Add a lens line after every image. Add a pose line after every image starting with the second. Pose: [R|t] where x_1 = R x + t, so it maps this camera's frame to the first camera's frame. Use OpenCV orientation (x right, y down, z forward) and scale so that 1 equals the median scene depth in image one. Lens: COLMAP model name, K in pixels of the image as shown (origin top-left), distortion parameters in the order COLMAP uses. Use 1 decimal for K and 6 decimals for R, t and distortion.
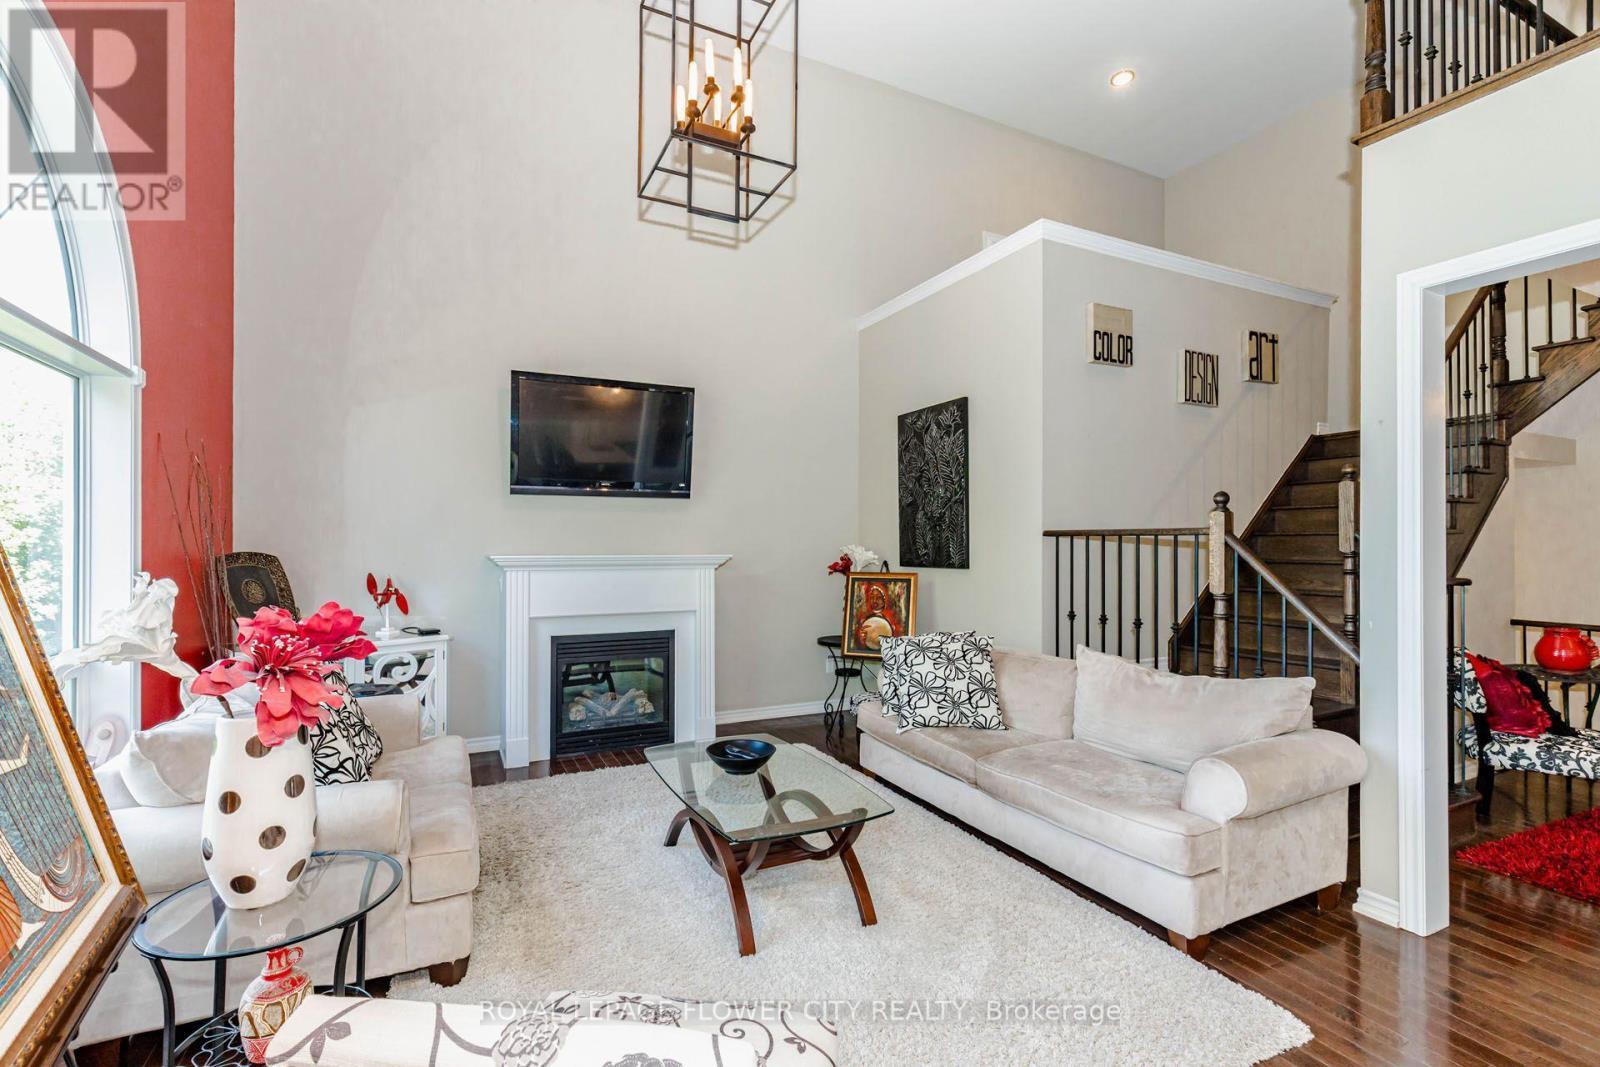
lens RADIAL K [[714.9, 0, 797.9], [0, 714.9, 543.0], [0, 0, 1]] dist [0.000369, -0.000655]
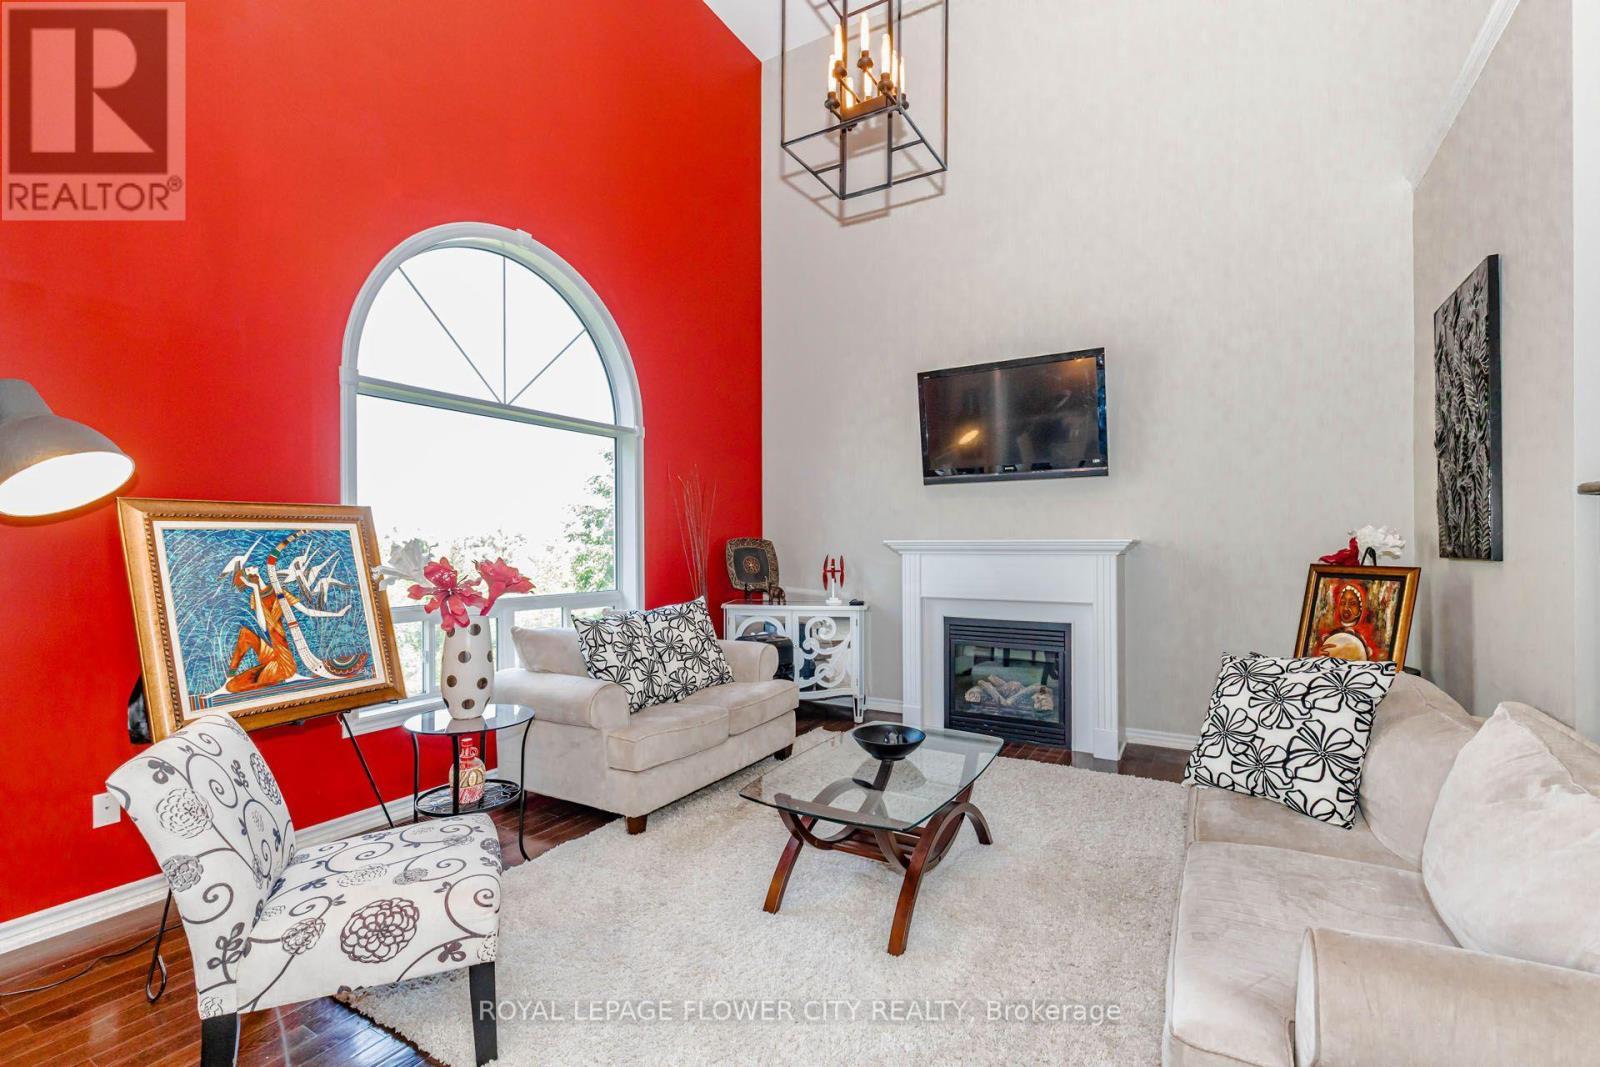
lens RADIAL K [[714.9, 0, 797.9], [0, 714.9, 543.0], [0, 0, 1]] dist [0.000369, -0.000655]
pose [[0.548622, -0.001796, -0.836068, 0.431428], [0.006394, 0.999977, 0.002048, 0.017886], [0.836046, -0.006470, 0.548621, 0.241770]]
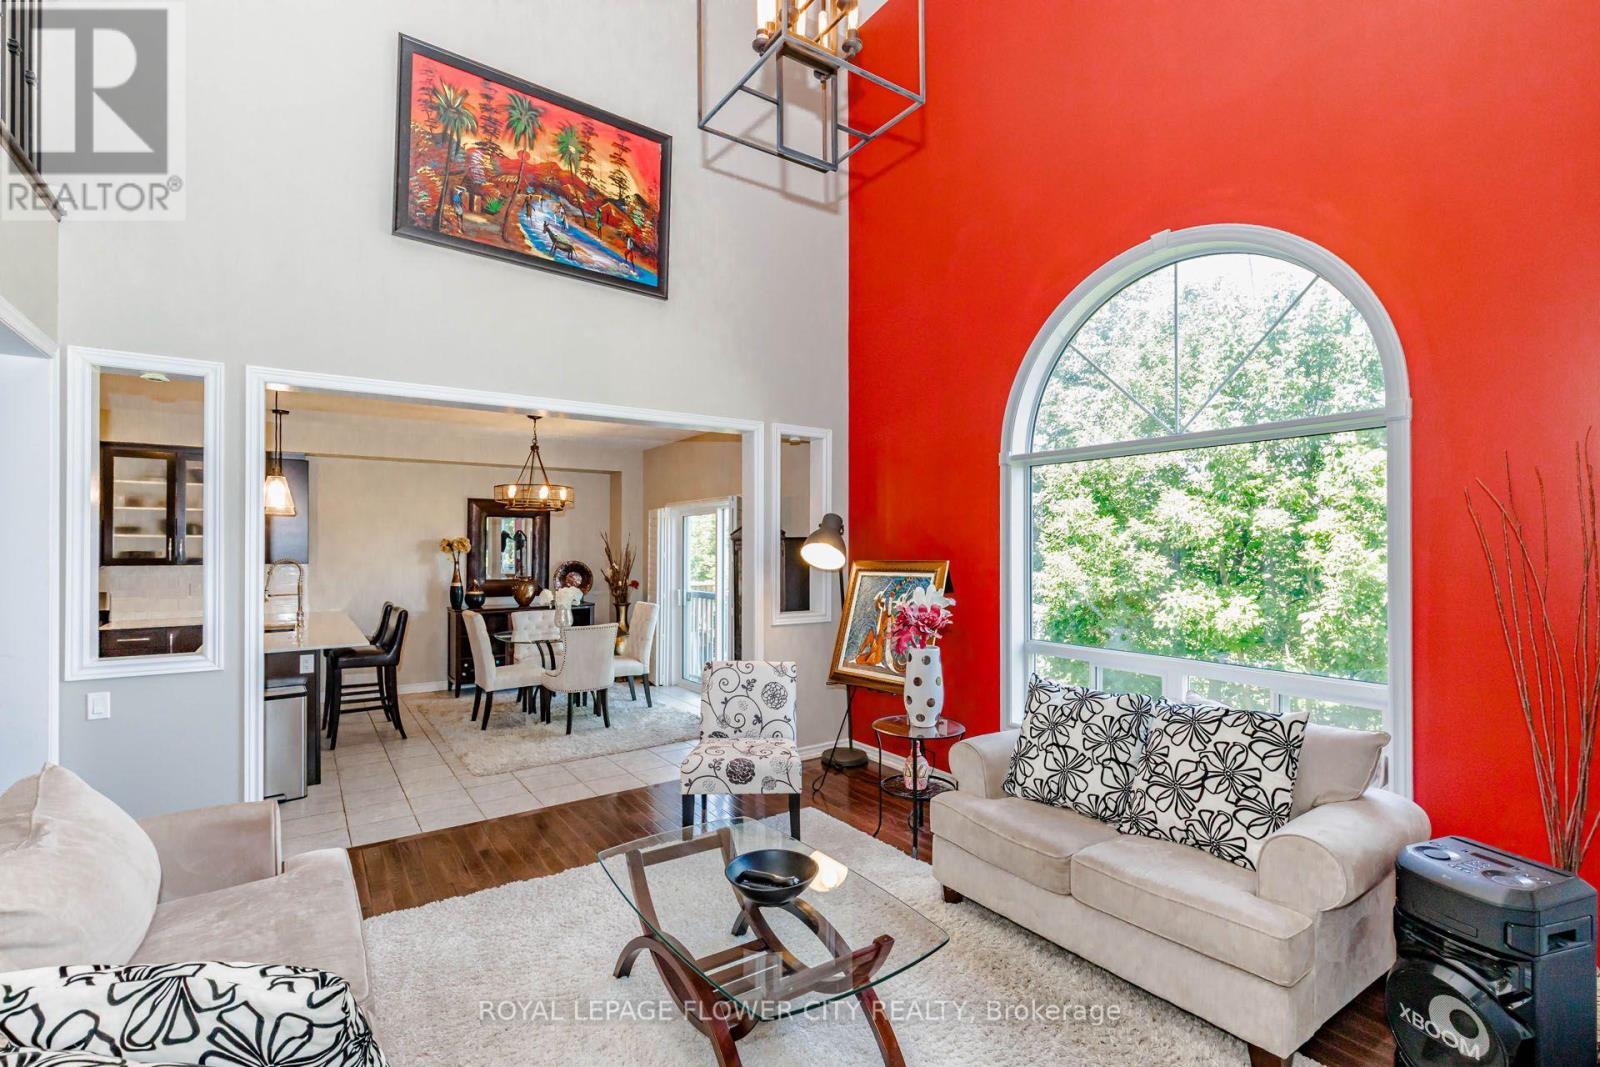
lens RADIAL K [[724.6, 0, 807.0], [0, 724.6, 540.4], [0, 0, 1]] dist [0.001897, -0.000129]
pose [[-0.988443, -0.001595, -0.151584, -0.006669], [0.000799, 0.999876, -0.015726, -0.028248], [0.151590, -0.015665, -0.988319, 1.156986]]
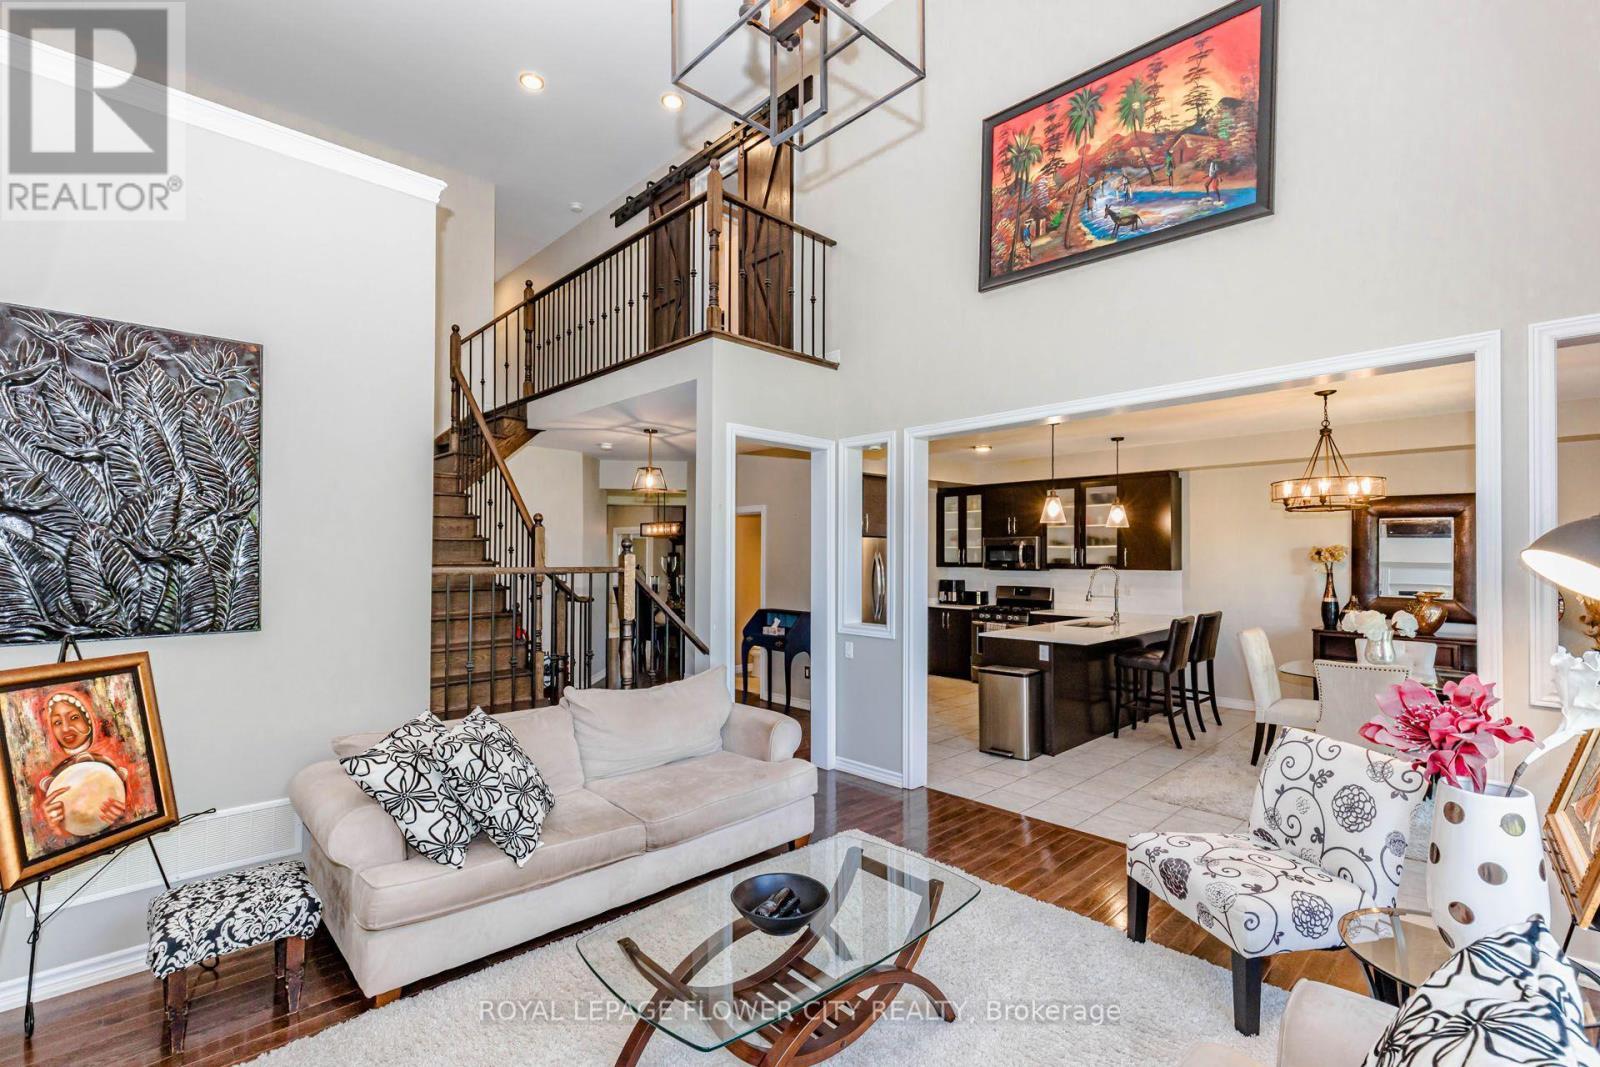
lens RADIAL K [[714.9, 0, 797.9], [0, 714.9, 543.0], [0, 0, 1]] dist [0.000369, -0.000655]
pose [[-0.299830, 0.014167, 0.953887, -0.508958], [-0.007590, 0.999823, -0.017235, -0.033337], [-0.953962, -0.012408, -0.299669, 0.792612]]
